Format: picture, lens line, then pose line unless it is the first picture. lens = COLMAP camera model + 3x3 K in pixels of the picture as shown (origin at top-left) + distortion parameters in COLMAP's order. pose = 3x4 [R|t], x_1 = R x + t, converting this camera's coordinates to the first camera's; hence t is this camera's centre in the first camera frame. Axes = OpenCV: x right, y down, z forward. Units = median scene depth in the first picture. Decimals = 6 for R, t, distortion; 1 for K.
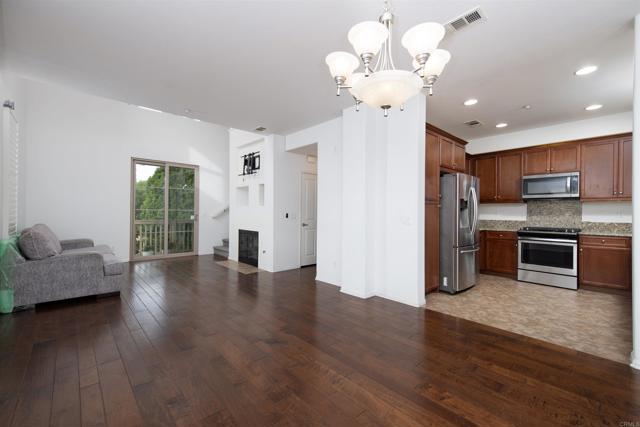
lens RADIAL K [[267.7, 0, 320.0], [0, 267.7, 213.5], [0, 0, 1]] dist [0.009238, 0.000028]
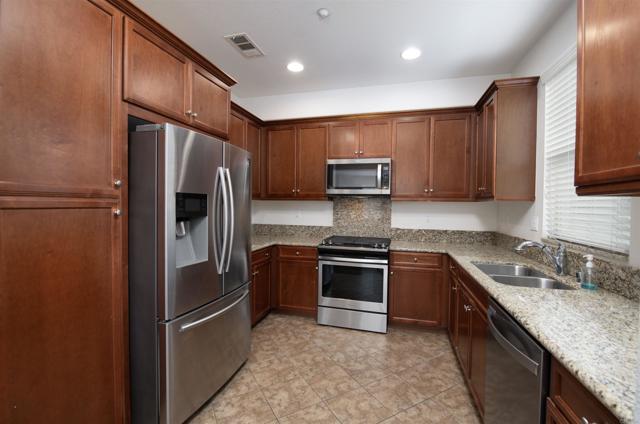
lens RADIAL K [[297.5, 0, 320.0], [0, 297.5, 212.0], [0, 0, 1]] dist [-0.000798, -0.000140]
pose [[0.843521, -0.005714, 0.537065, 0.396760], [-0.008718, 0.999666, 0.024328, -0.033282], [-0.537025, -0.025203, 0.843190, 0.450695]]
